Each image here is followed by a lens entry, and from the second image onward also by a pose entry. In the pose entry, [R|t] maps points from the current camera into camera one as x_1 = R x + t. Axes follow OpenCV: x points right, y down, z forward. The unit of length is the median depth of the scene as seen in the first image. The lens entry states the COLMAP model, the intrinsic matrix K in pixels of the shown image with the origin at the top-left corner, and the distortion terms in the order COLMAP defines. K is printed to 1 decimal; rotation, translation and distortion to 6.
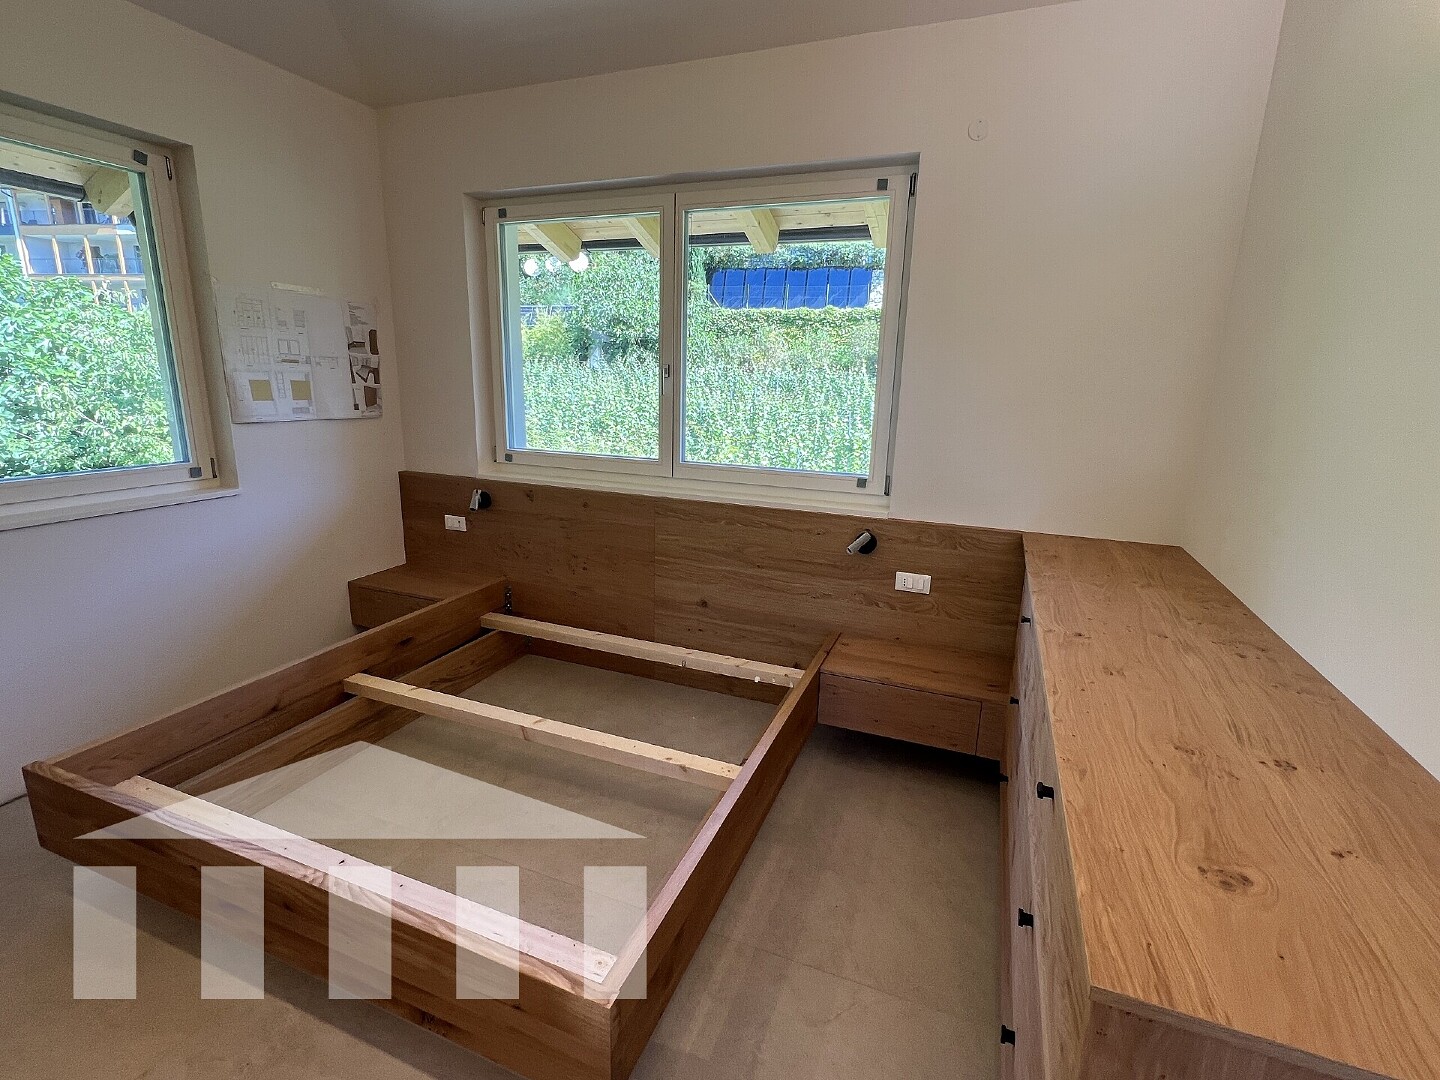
lens RADIAL K [[679.4, 0, 714.6], [0, 679.4, 536.3], [0, 0, 1]] dist [-0.000102, -0.000119]
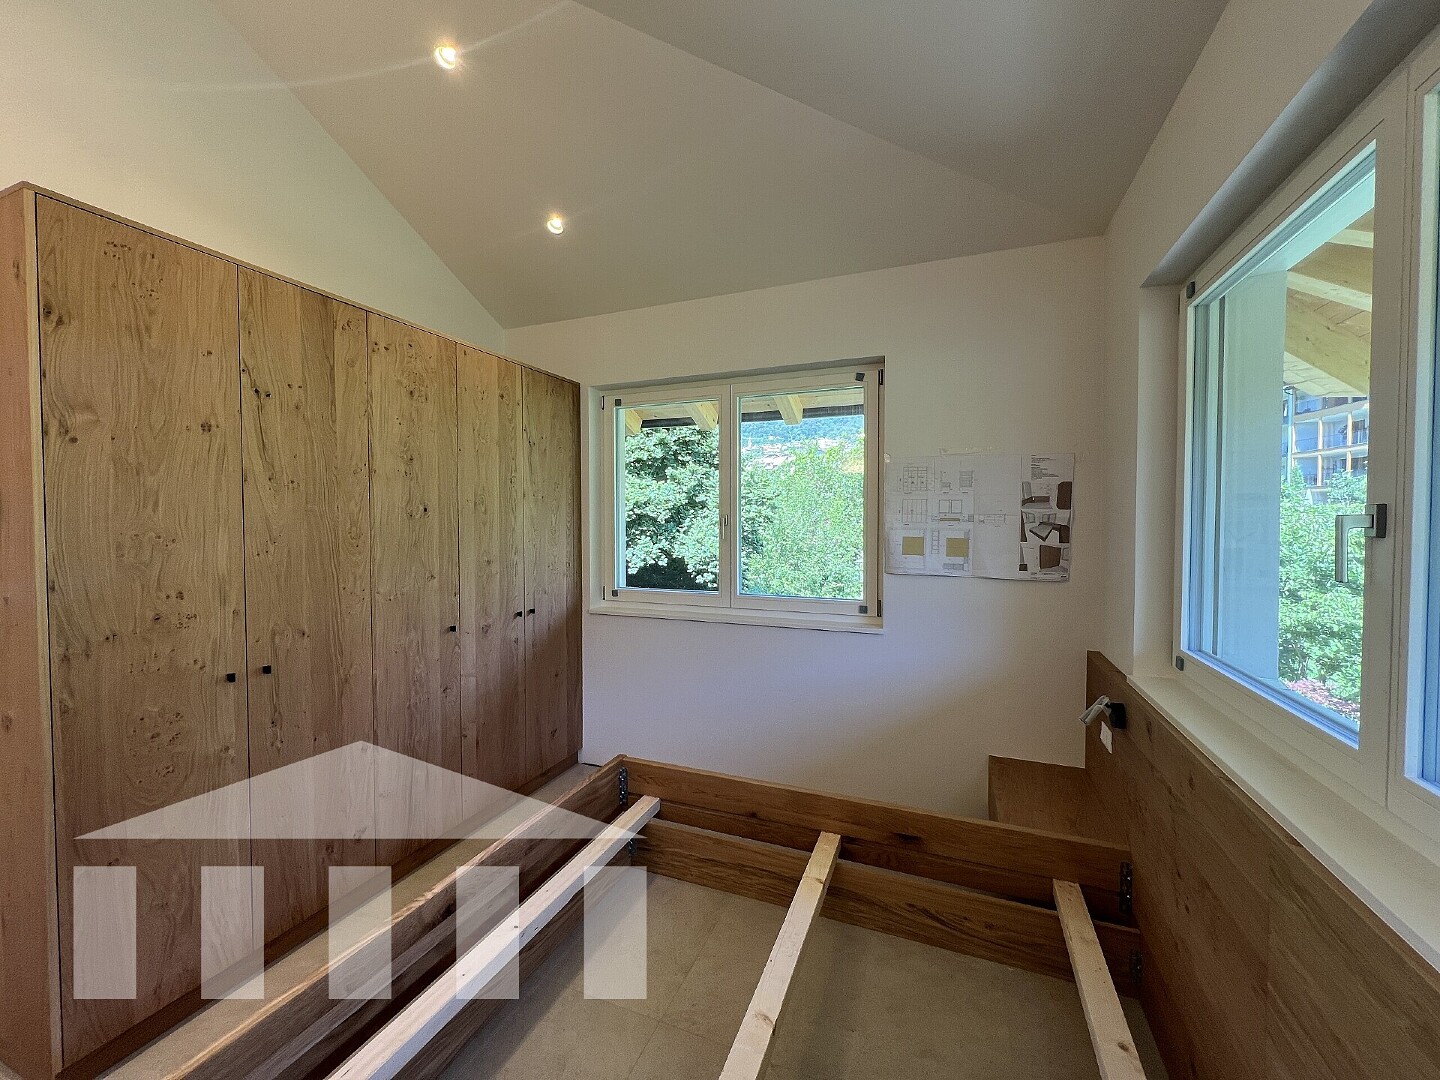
lens RADIAL K [[575.6, 0, 716.4], [0, 575.6, 534.6], [0, 0, 1]] dist [-0.000506, 0.000154]
pose [[-0.006063, 0.002035, -0.999980, 0.238550], [-0.233695, 0.972304, 0.003396, -0.143612], [0.972291, 0.233711, -0.005419, 0.614016]]
